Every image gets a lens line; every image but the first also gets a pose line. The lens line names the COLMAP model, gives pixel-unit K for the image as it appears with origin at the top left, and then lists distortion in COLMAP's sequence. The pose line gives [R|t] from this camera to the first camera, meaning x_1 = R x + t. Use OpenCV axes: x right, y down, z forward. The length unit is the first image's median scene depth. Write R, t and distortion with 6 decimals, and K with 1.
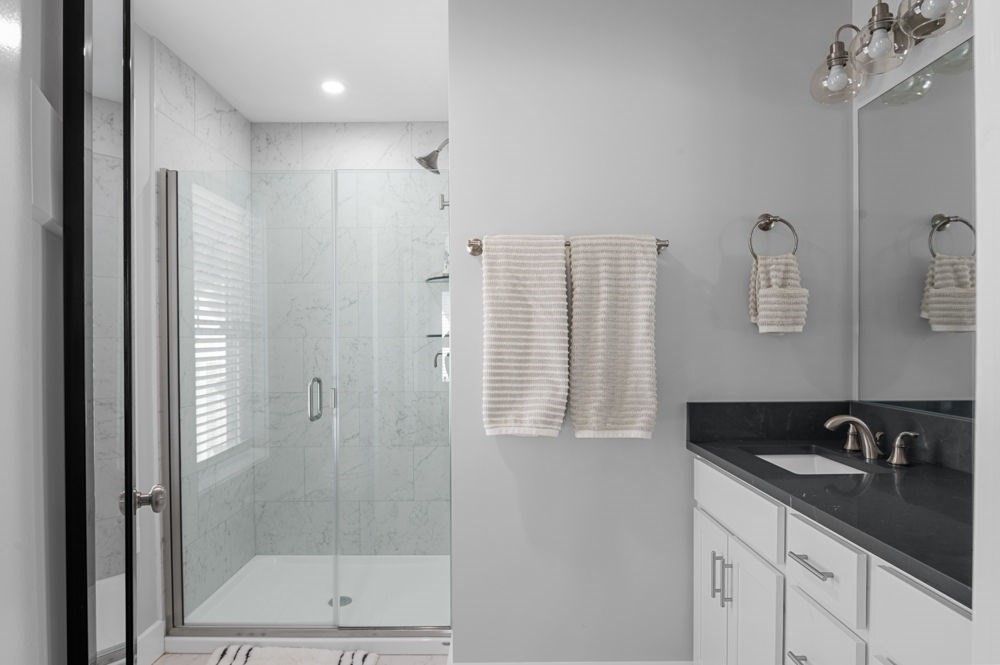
lens RADIAL K [[568.7, 0, 497.5], [0, 568.7, 338.3], [0, 0, 1]] dist [-0.005688, -0.000288]
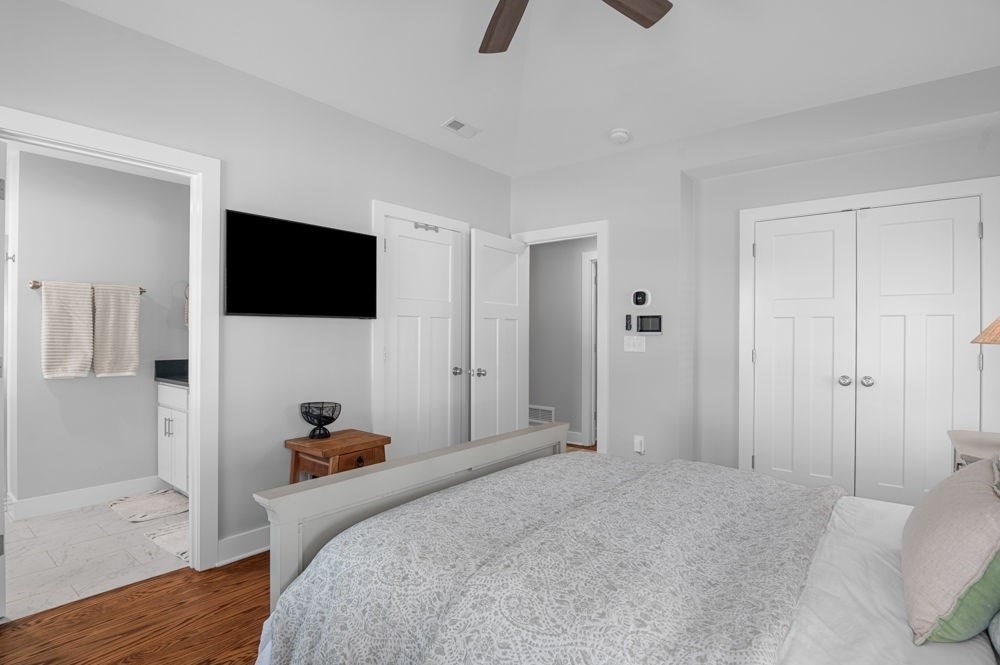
lens RADIAL K [[513.6, 0, 496.1], [0, 513.6, 334.5], [0, 0, 1]] dist [-0.020833, -0.001055]
pose [[0.640559, 0.005437, 0.767890, -0.377184], [-0.006875, 0.999975, -0.001345, 0.002466], [-0.767878, -0.004418, 0.640581, -1.433519]]
